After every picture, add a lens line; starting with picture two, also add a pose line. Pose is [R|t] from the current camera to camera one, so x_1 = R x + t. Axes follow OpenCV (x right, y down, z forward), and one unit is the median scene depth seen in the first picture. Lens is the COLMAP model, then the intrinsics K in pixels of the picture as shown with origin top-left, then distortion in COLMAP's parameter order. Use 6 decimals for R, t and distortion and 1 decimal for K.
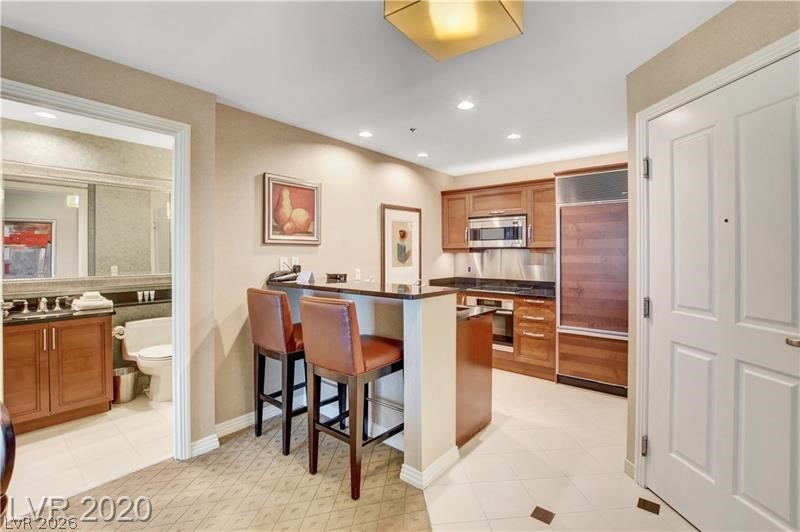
lens RADIAL K [[361.6, 0, 399.9], [0, 361.6, 251.1], [0, 0, 1]] dist [-0.038595, 0.001285]
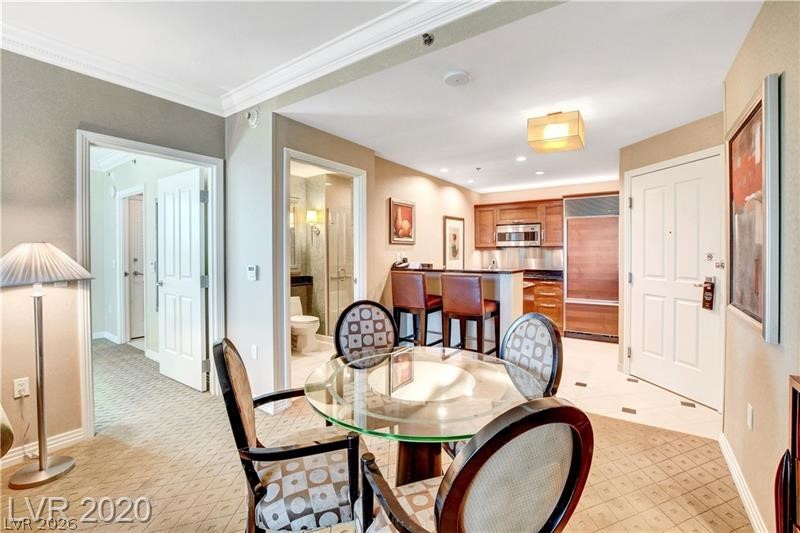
lens RADIAL K [[349.1, 0, 400.3], [0, 349.1, 256.4], [0, 0, 1]] dist [-0.028284, 0.001080]
pose [[0.997451, -0.003159, 0.071287, -0.335854], [0.001991, 0.999863, 0.016456, 0.007455], [-0.071329, -0.016272, 0.997320, -0.379133]]
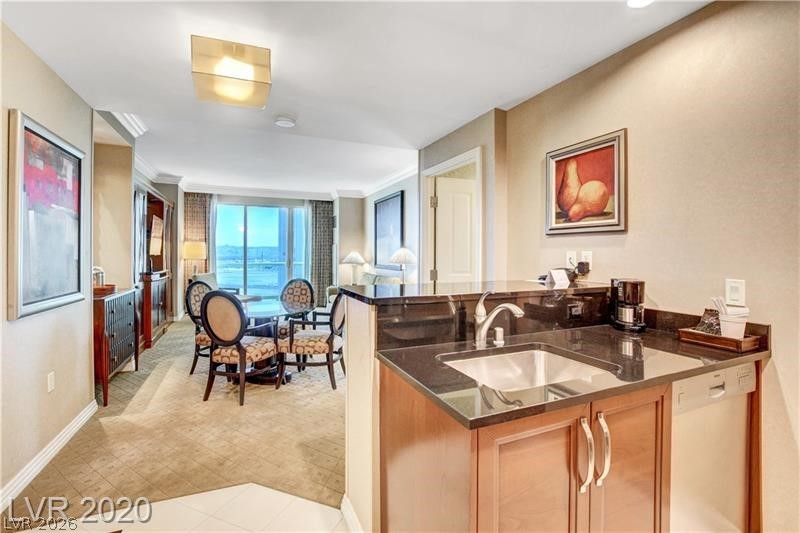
lens RADIAL K [[358.3, 0, 398.5], [0, 358.3, 257.5], [0, 0, 1]] dist [-0.028578, 0.001614]
pose [[-0.459343, 0.007836, -0.888224, 0.417575], [0.000869, 0.999965, 0.008373, 0.018948], [0.888258, 0.003074, -0.459334, 0.817228]]
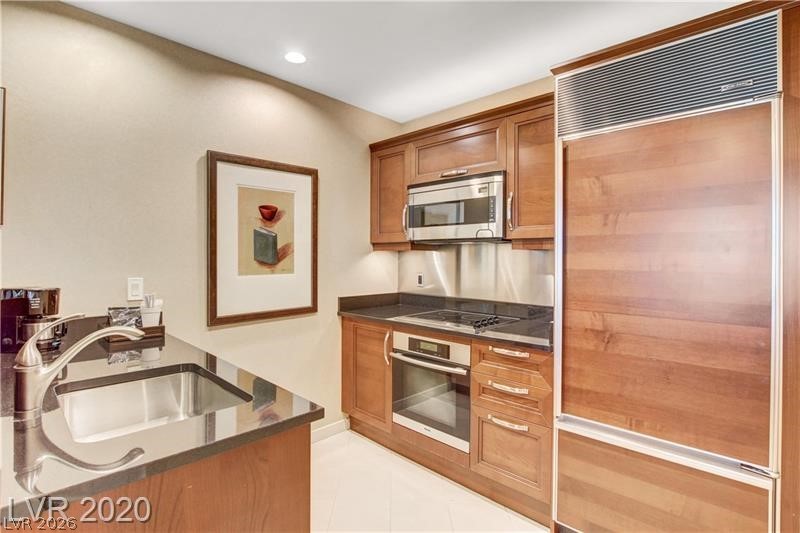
lens RADIAL K [[404.6, 0, 387.9], [0, 404.6, 256.0], [0, 0, 1]] dist [-0.027488, -0.000297]
pose [[0.995355, 0.005760, -0.096096, 0.269178], [-0.005621, 0.999983, 0.001715, 0.015711], [0.096104, -0.001167, 0.995371, 0.471317]]
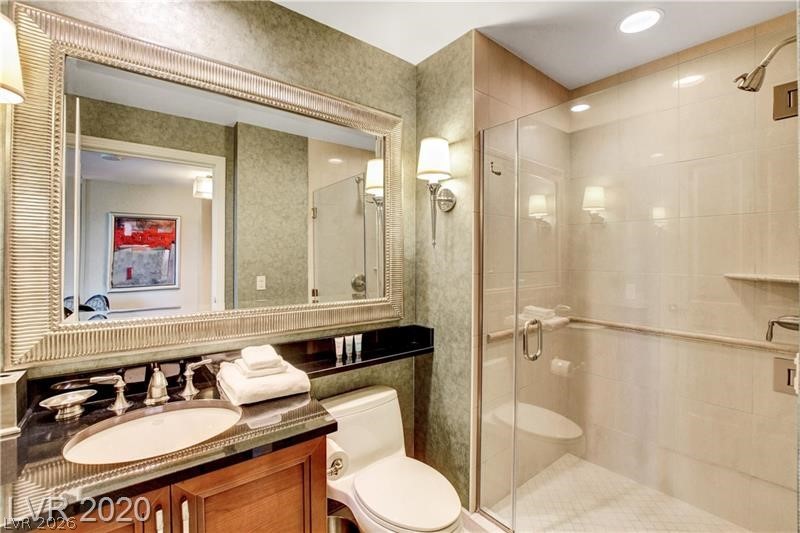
lens RADIAL K [[358.3, 0, 398.5], [0, 358.3, 257.5], [0, 0, 1]] dist [-0.028578, 0.001614]
pose [[0.974949, 0.005889, -0.222349, -0.519760], [-0.003547, 0.999934, 0.010930, -0.000062], [0.222398, -0.009867, 0.974906, 0.517984]]
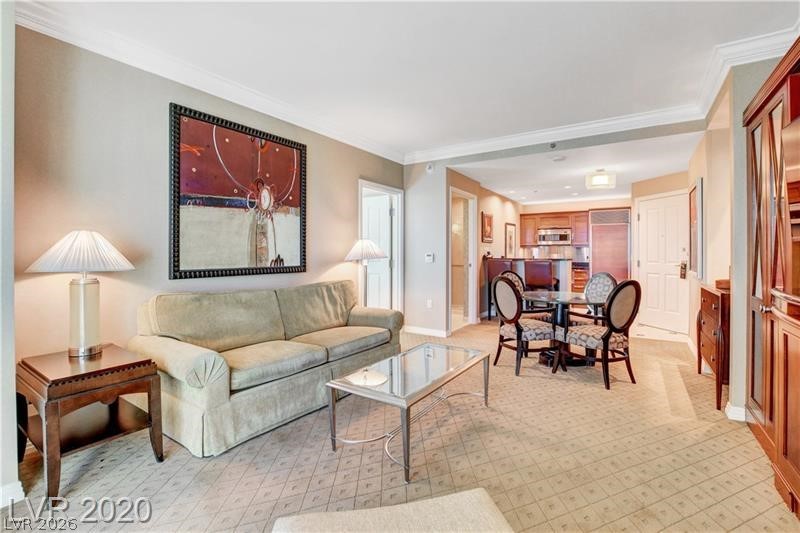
lens RADIAL K [[361.6, 0, 399.9], [0, 361.6, 251.6], [0, 0, 1]] dist [-0.038595, 0.001285]
pose [[0.995277, 0.002488, 0.097046, -0.858319], [-0.002504, 0.999997, 0.000052, 0.032587], [-0.097045, -0.000295, 0.995280, -0.961498]]
